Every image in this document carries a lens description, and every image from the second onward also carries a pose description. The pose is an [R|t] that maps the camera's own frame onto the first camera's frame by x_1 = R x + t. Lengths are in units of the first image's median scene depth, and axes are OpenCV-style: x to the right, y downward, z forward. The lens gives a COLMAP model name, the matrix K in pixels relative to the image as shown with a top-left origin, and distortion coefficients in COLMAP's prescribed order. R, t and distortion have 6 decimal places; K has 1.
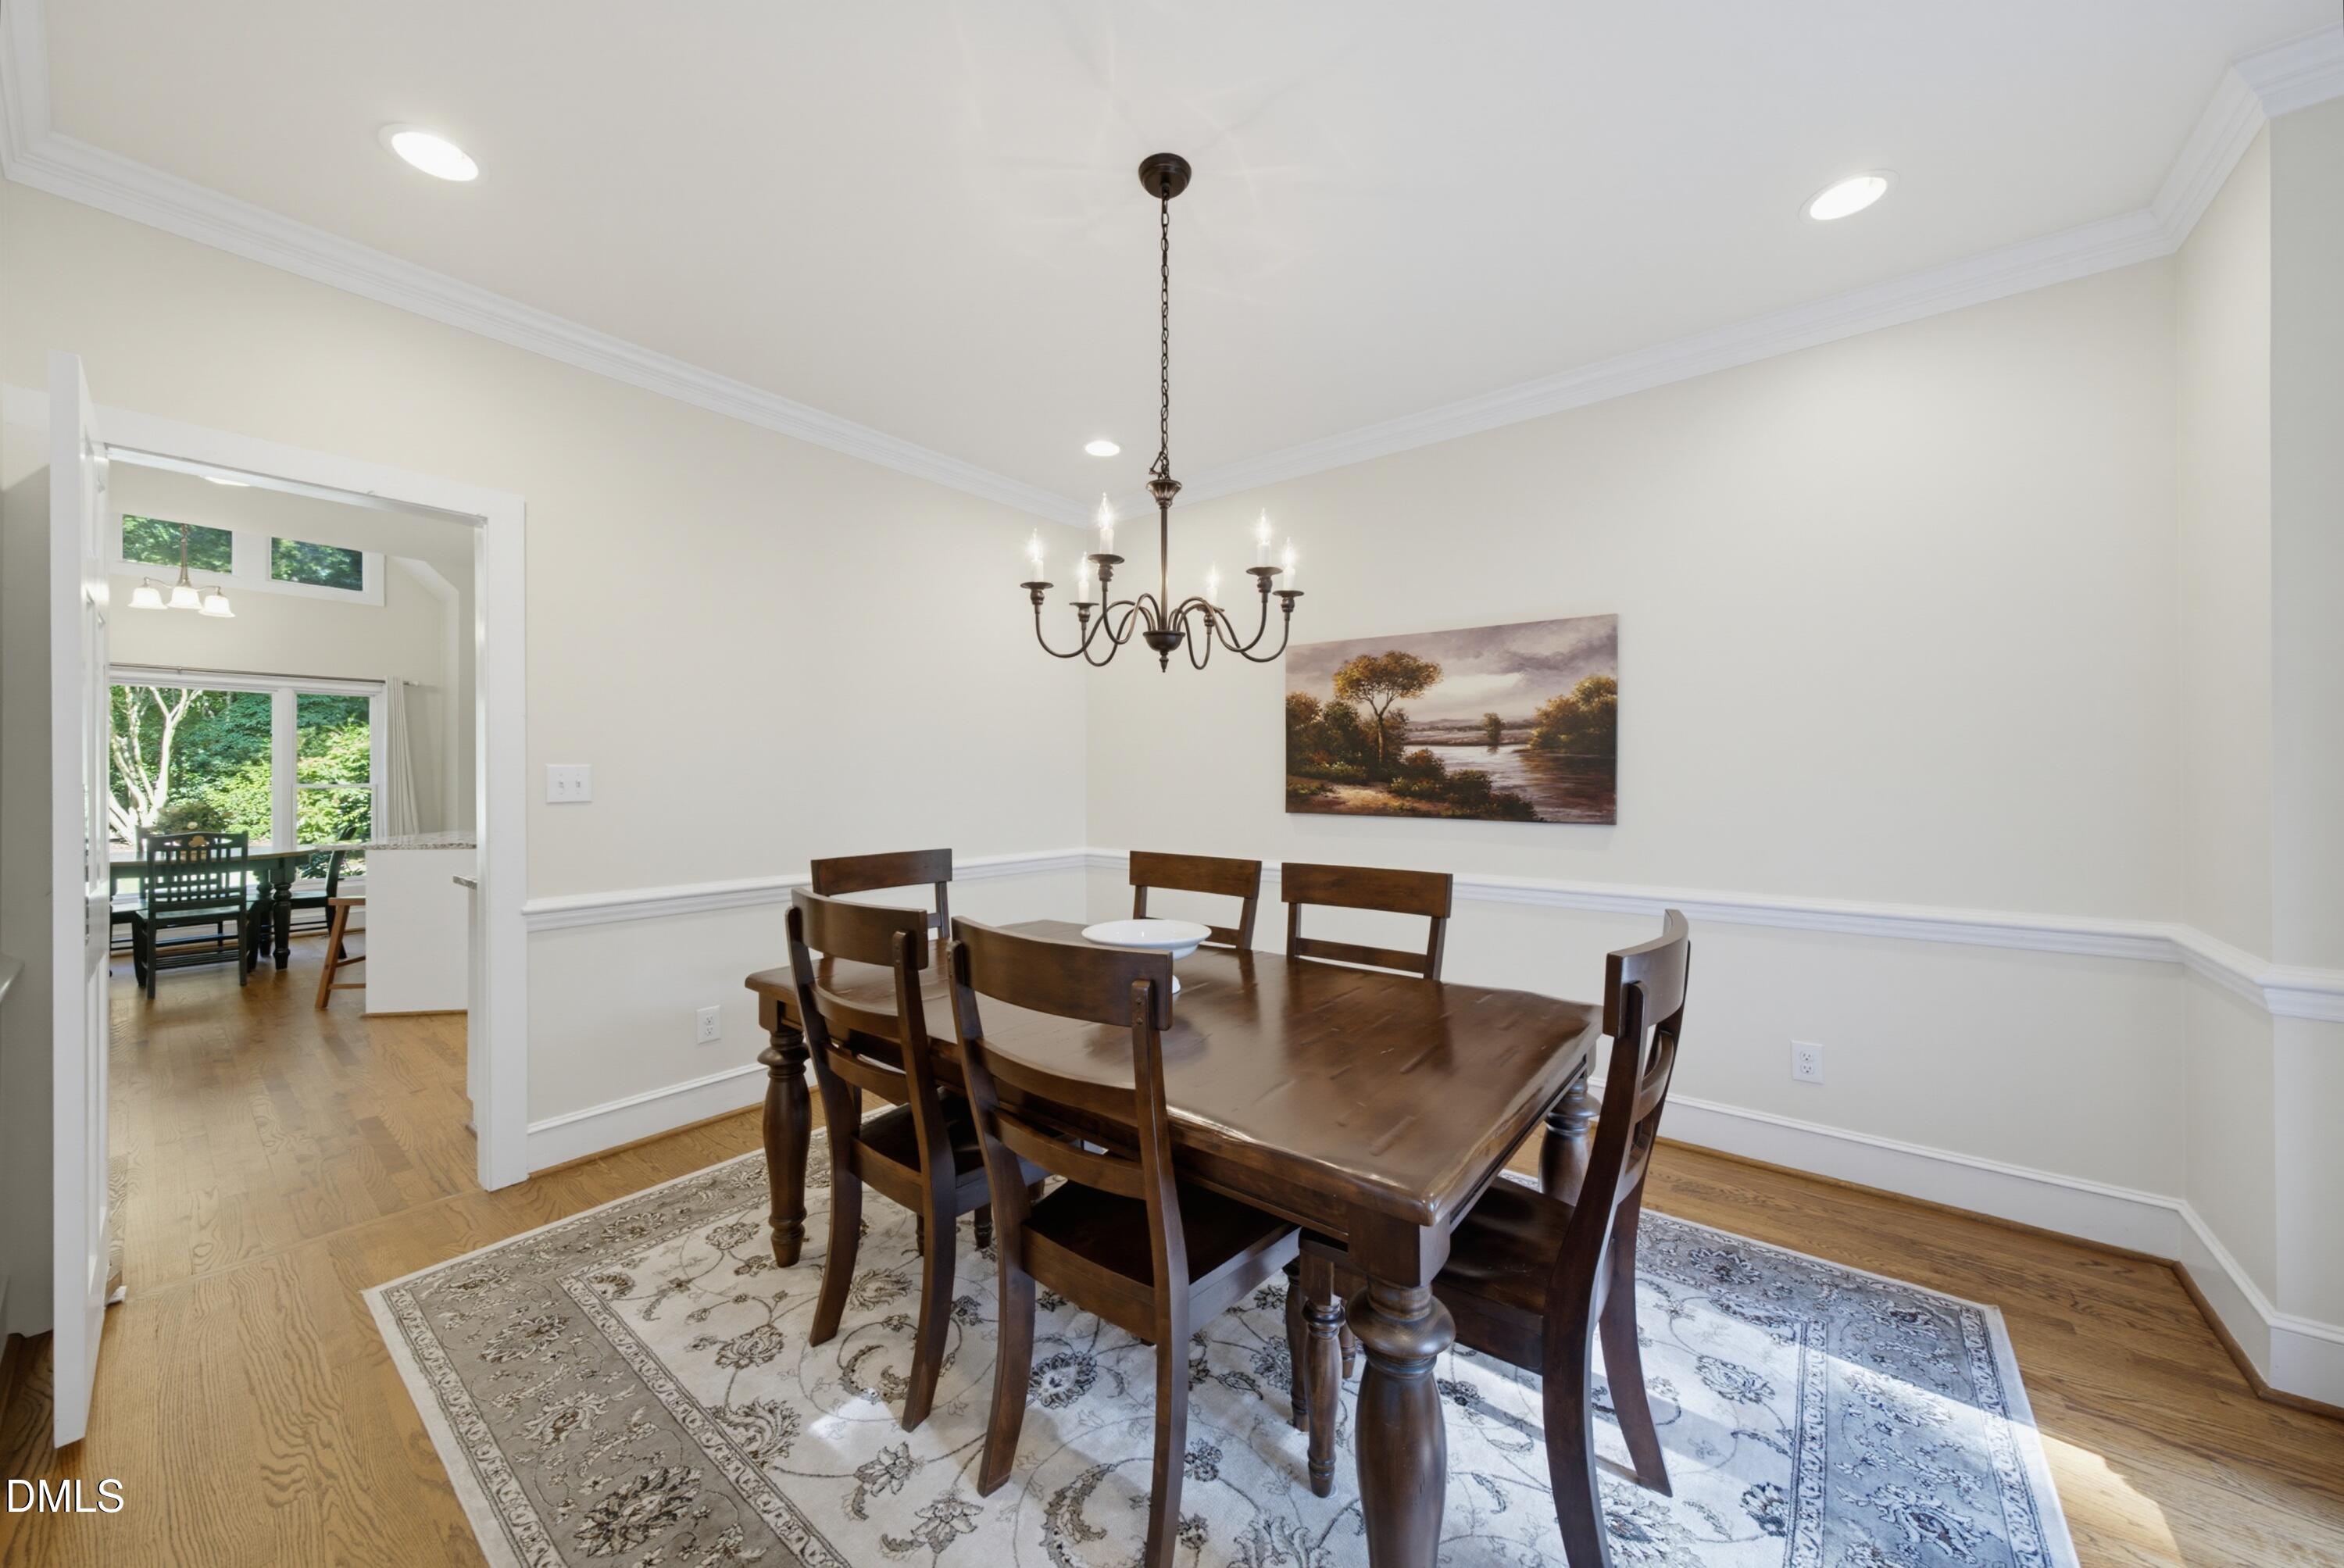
lens RADIAL K [[825.9, 0, 1172.0], [0, 825.9, 784.0], [0, 0, 1]] dist [0.000046, 0.000123]
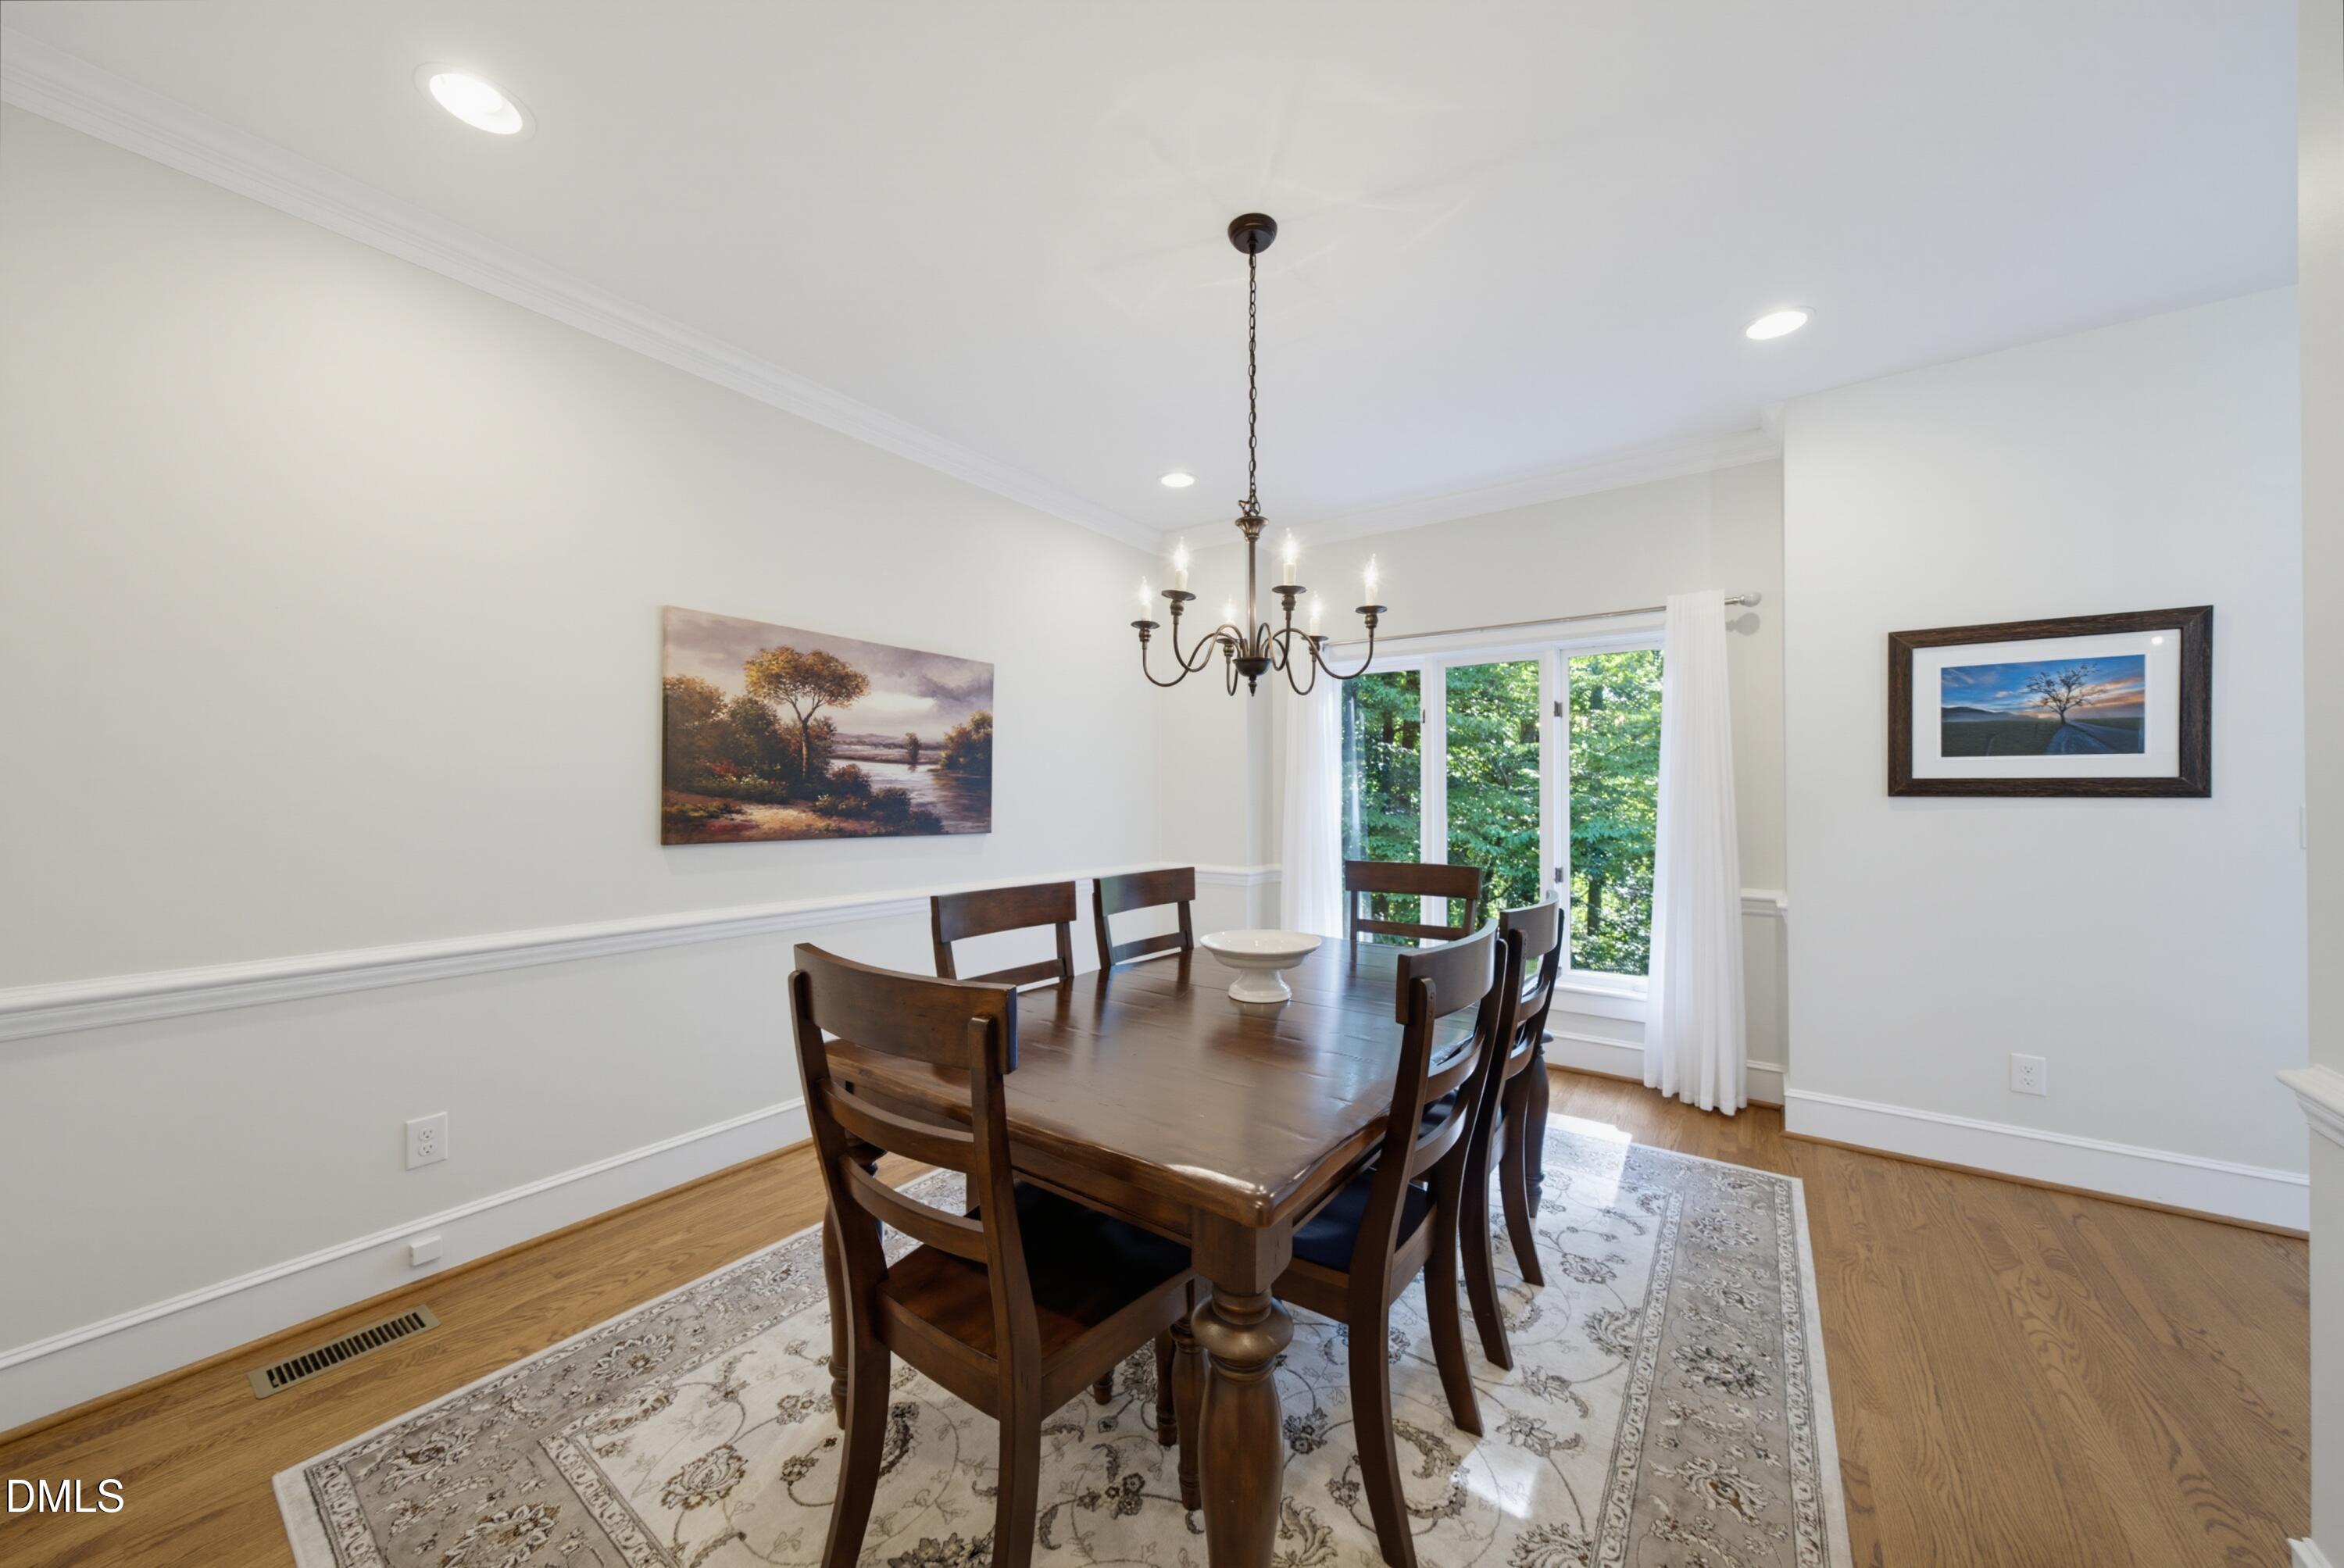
lens RADIAL K [[823.7, 0, 1166.6], [0, 823.7, 797.0], [0, 0, 1]] dist [-0.001321, 0.000233]
pose [[-0.045440, -0.005161, 0.998954, -0.663311], [0.009414, 0.999940, 0.005594, -0.007426], [-0.998923, 0.009659, -0.045389, 0.719597]]
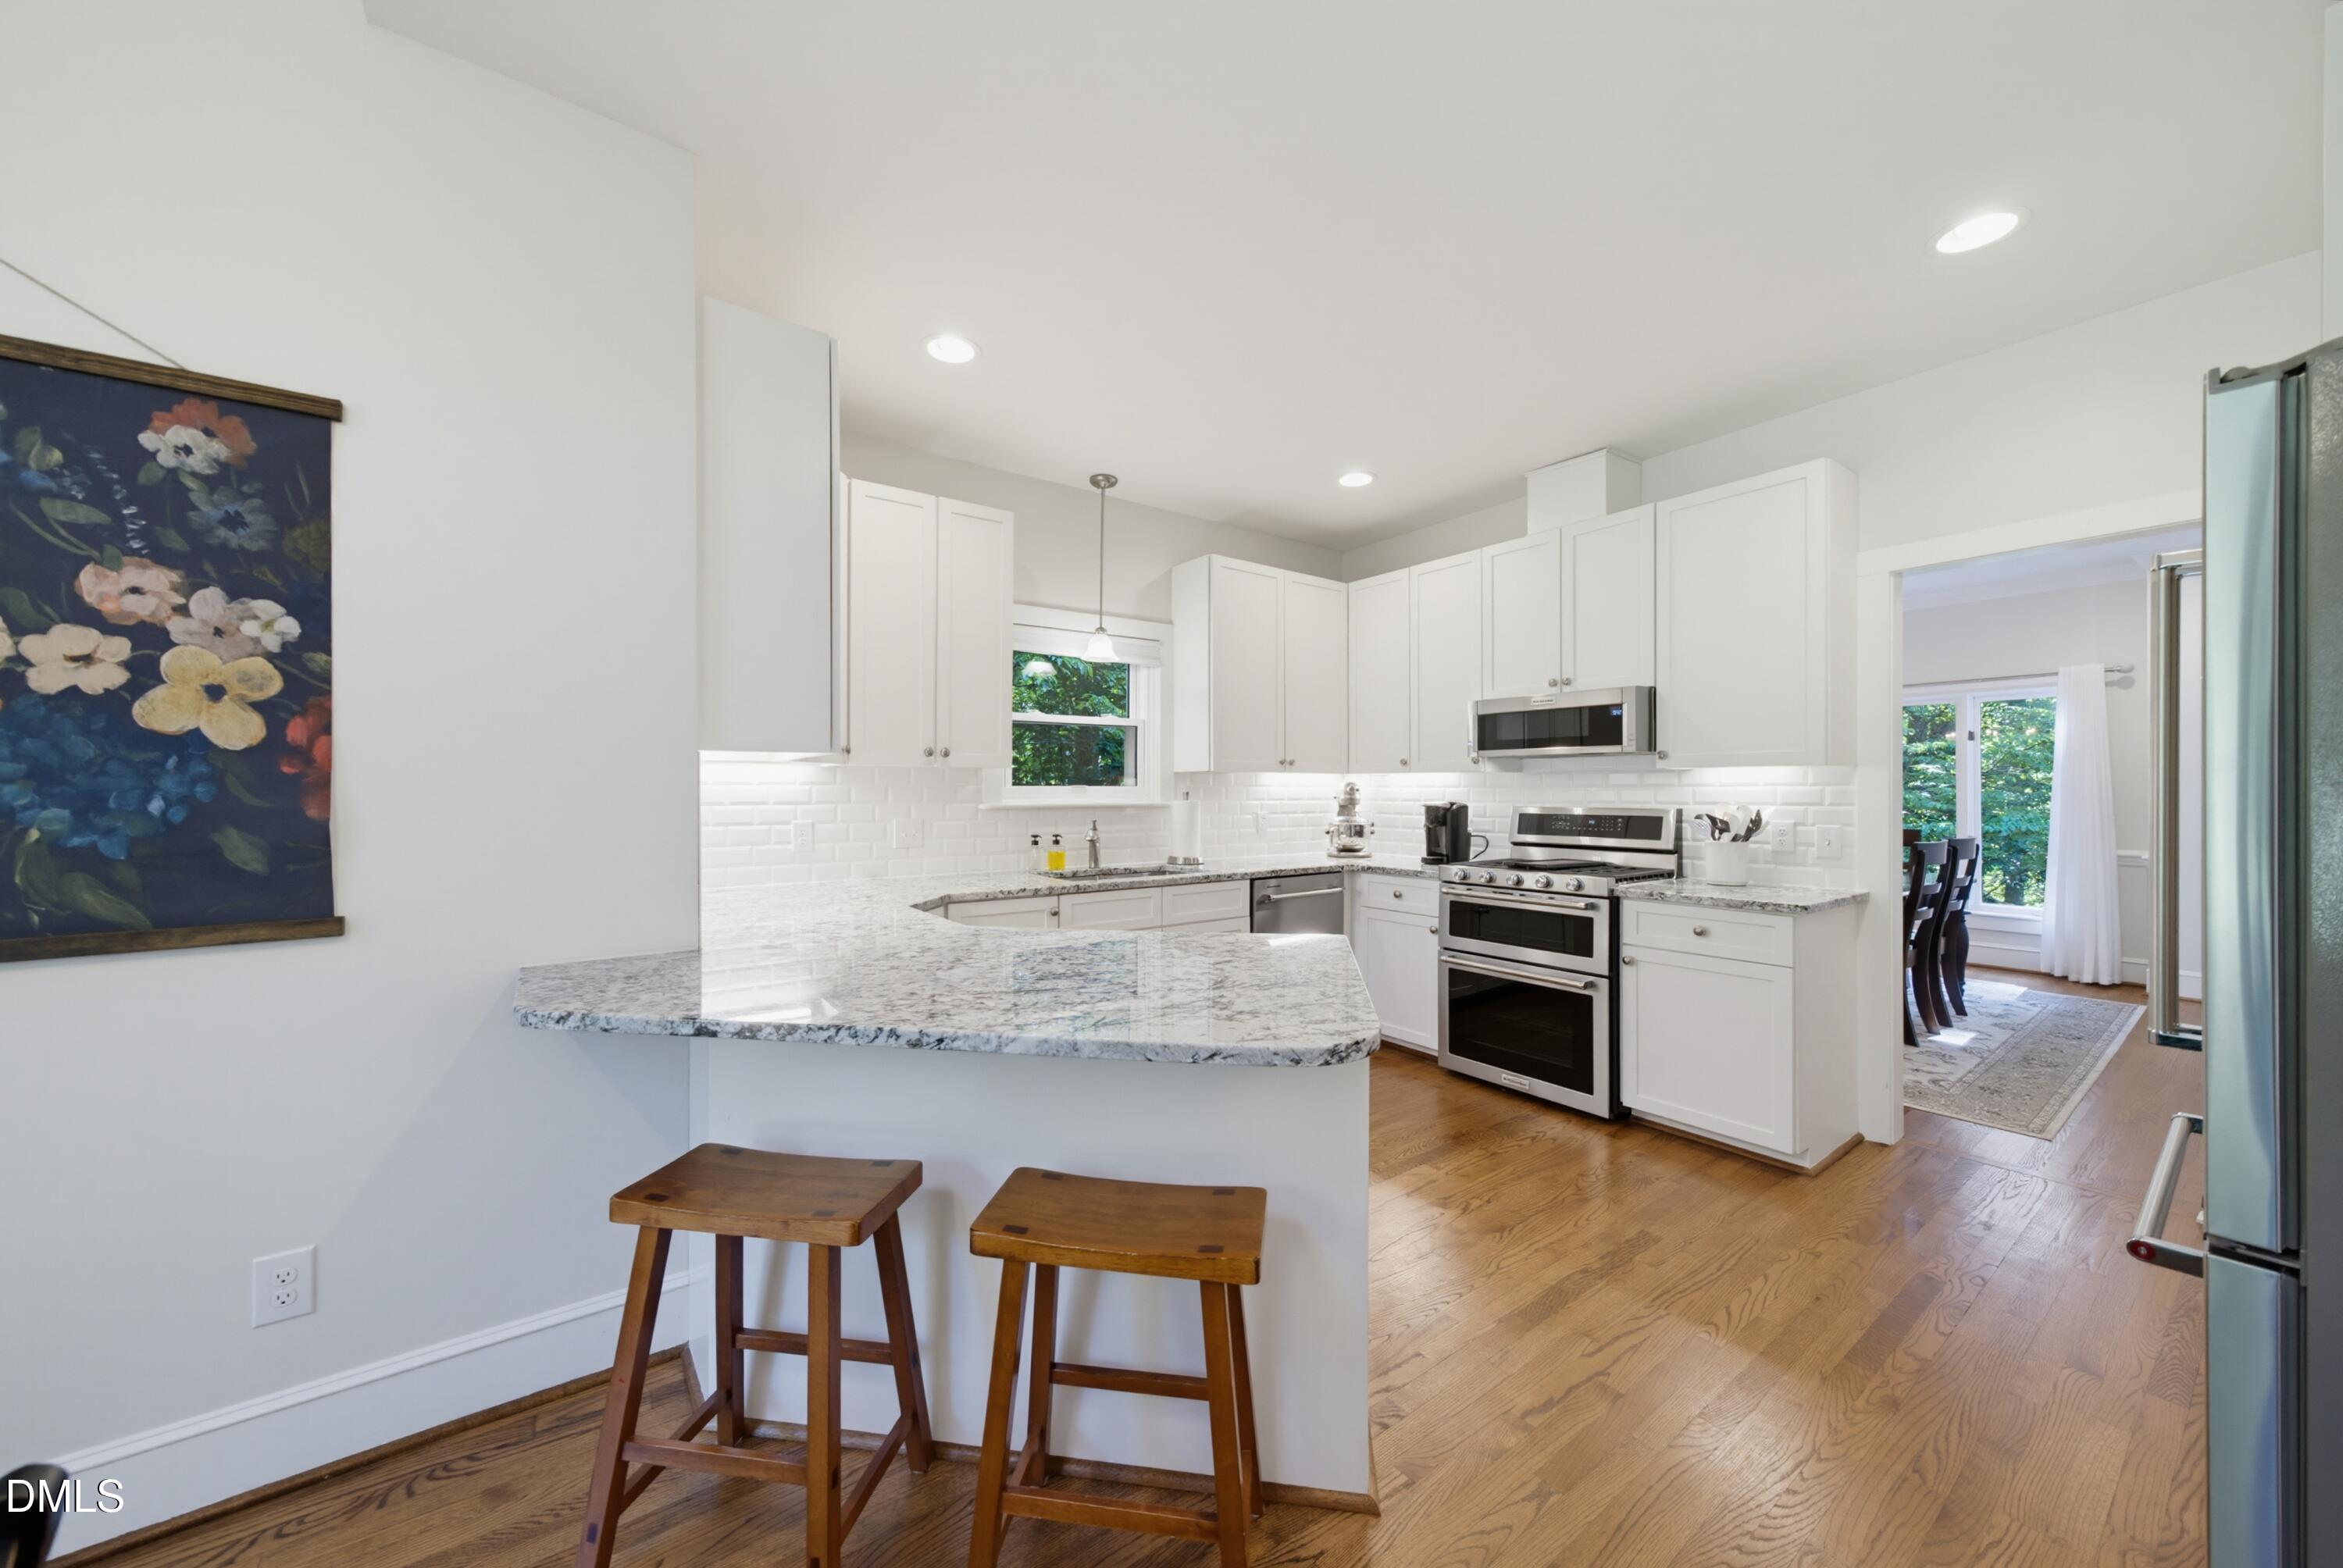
lens RADIAL K [[843.5, 0, 1170.3], [0, 843.5, 787.7], [0, 0, 1]] dist [0.009616, -0.000025]
pose [[0.255833, -0.000668, 0.966721, -1.853259], [0.009398, 0.999954, -0.001796, -0.020335], [-0.966675, 0.009545, 0.255827, 1.376822]]
